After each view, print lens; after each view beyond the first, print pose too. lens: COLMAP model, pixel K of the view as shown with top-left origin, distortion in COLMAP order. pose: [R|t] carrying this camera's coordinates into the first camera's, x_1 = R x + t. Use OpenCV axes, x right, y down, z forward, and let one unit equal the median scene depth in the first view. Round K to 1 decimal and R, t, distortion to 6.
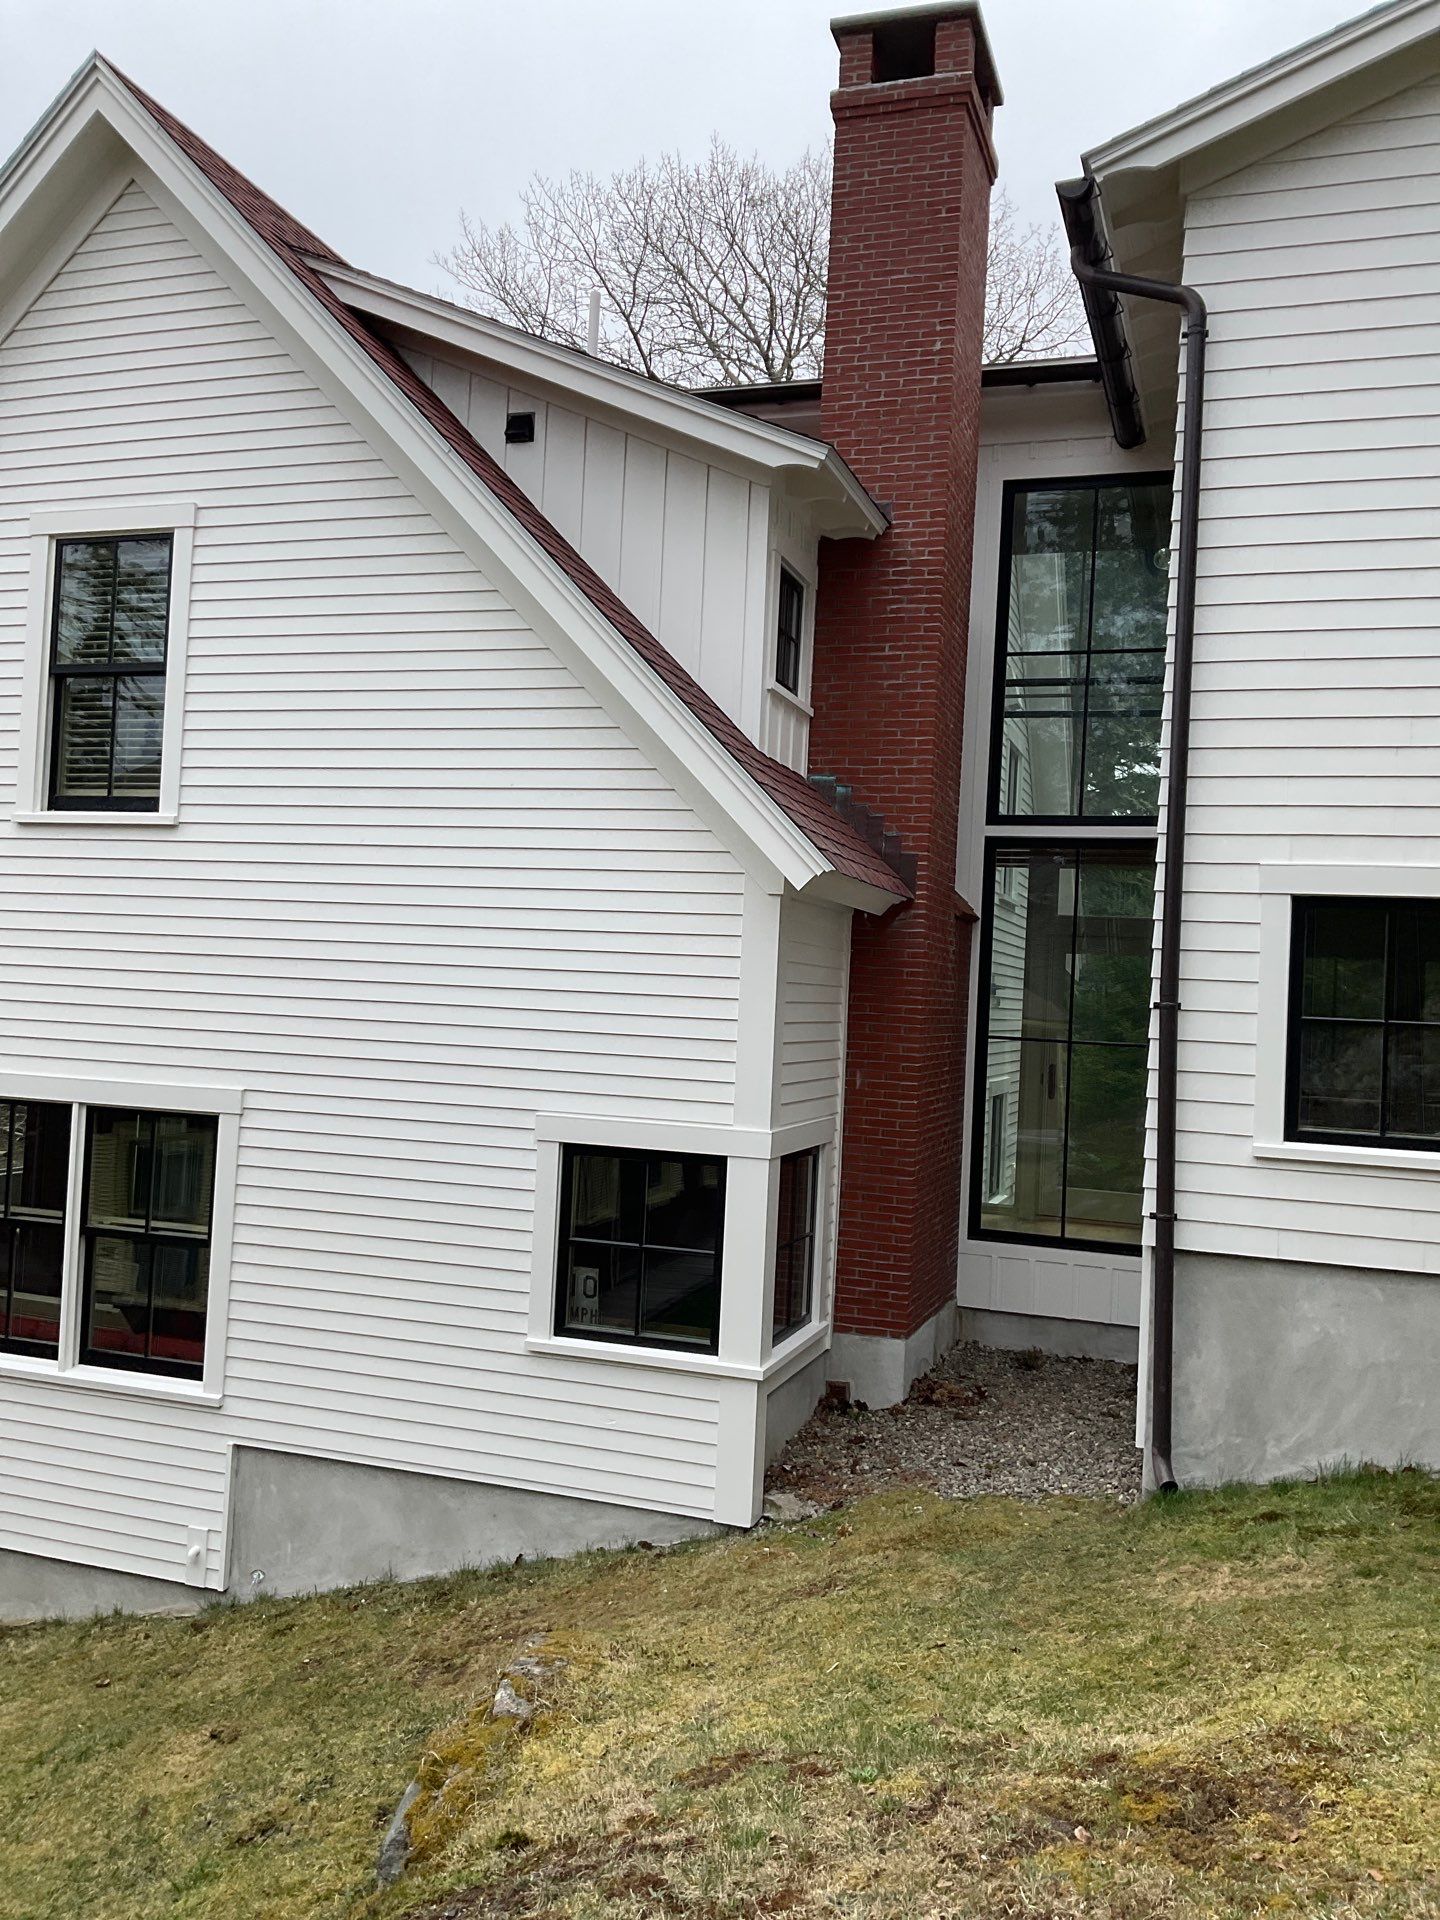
lens RADIAL K [[1602.6, 0, 720.0], [0, 1602.6, 960.0], [0, 0, 1]] dist [0.023940, -0.035984]
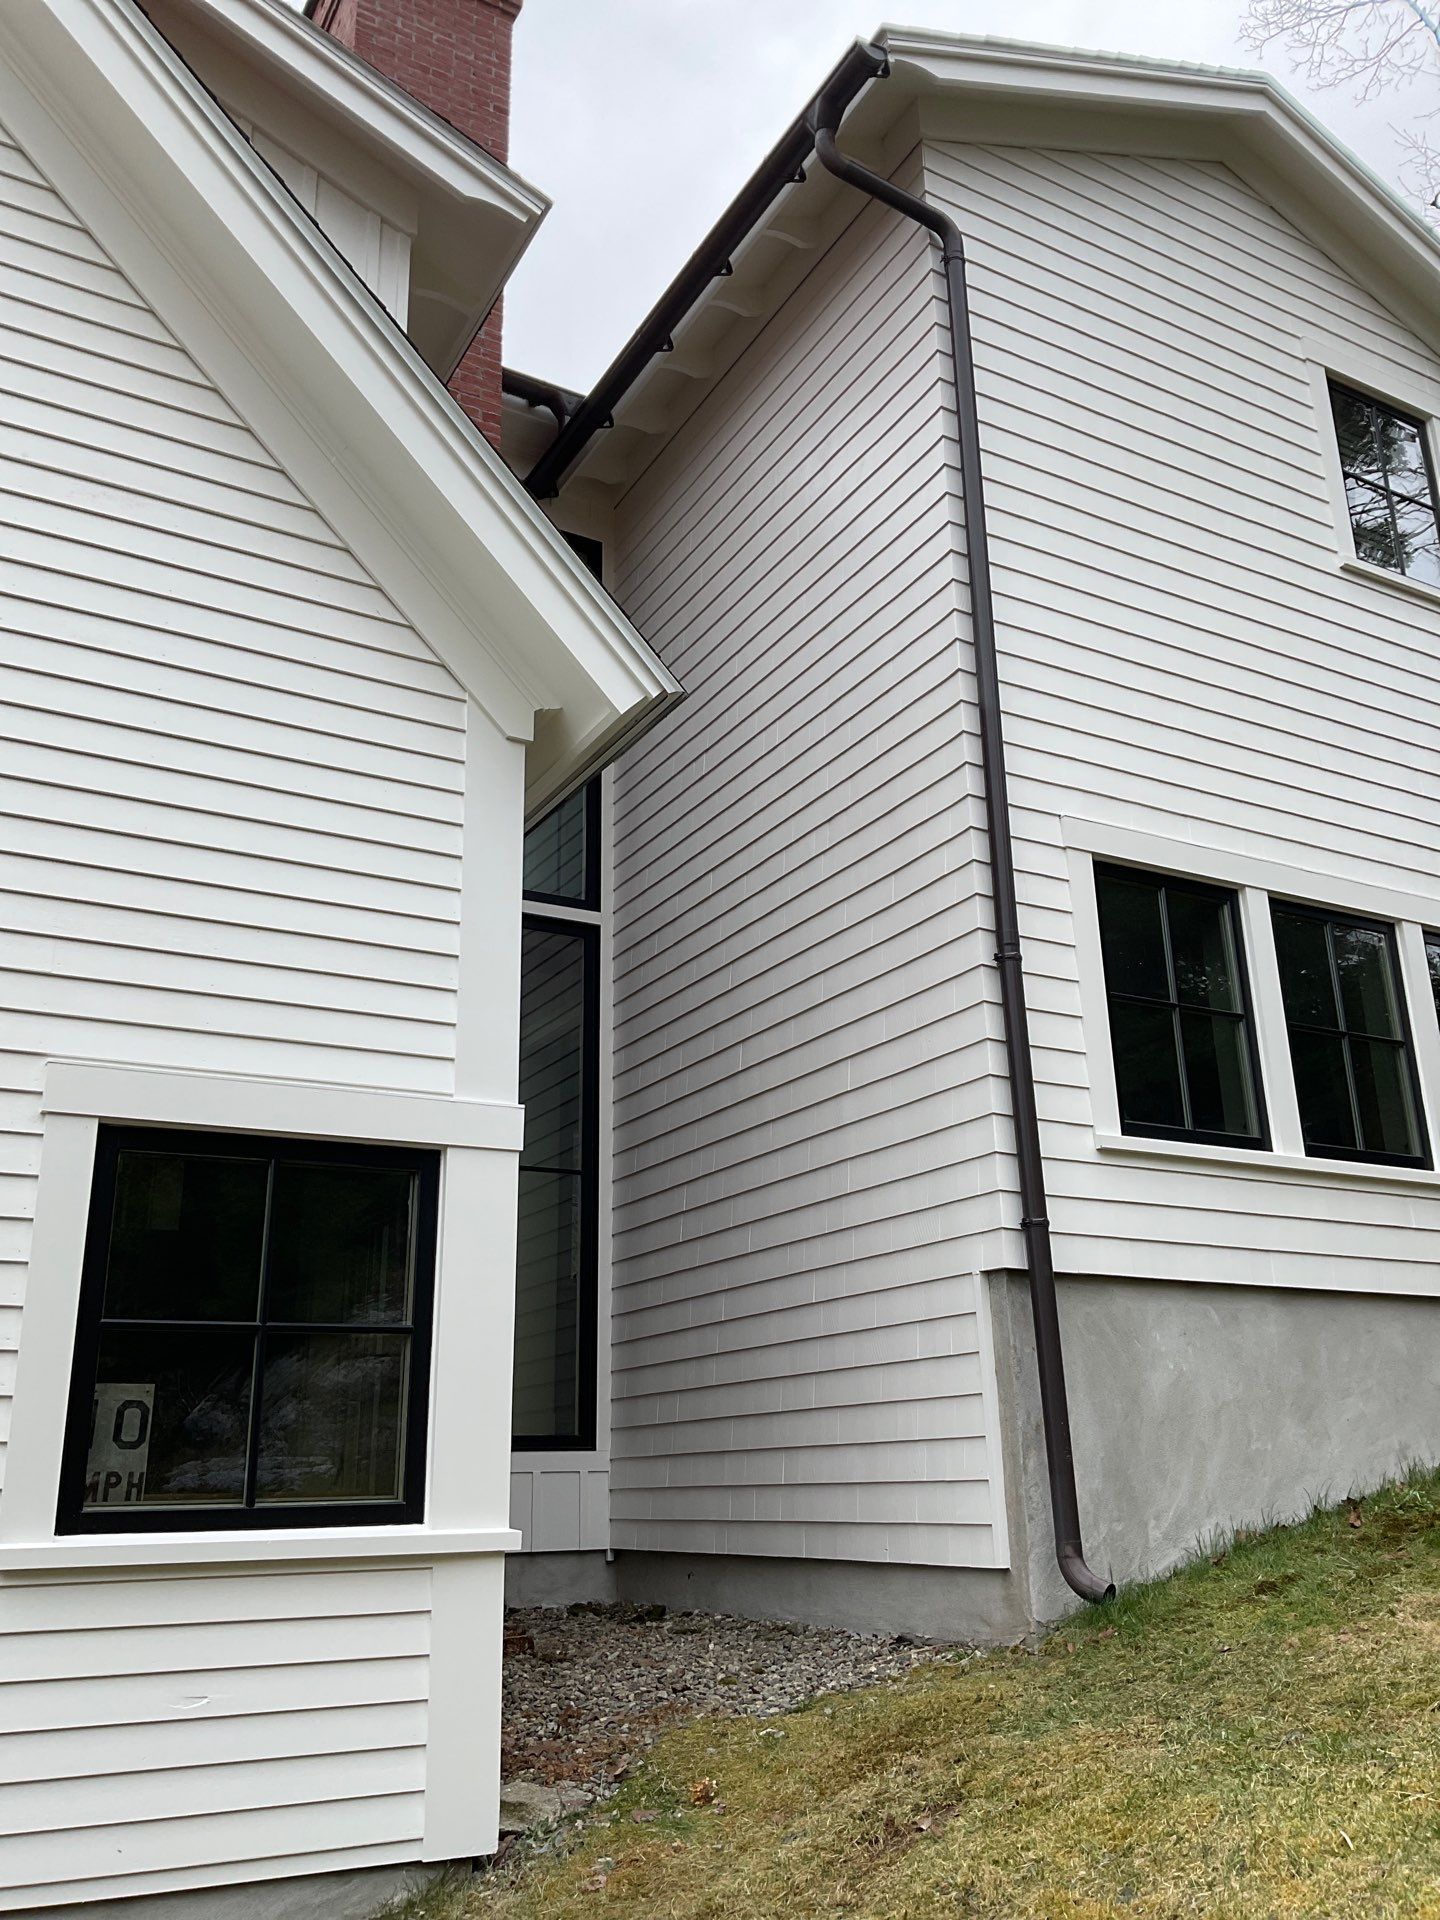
lens RADIAL K [[1590.2, 0, 720.0], [0, 1590.2, 960.0], [0, 0, 1]] dist [0.095863, -0.161669]
pose [[0.663672, 0.176076, 0.727005, -0.397152], [0.033994, 0.963798, -0.264458, 0.237234], [-0.747251, 0.200227, 0.633660, 0.613641]]
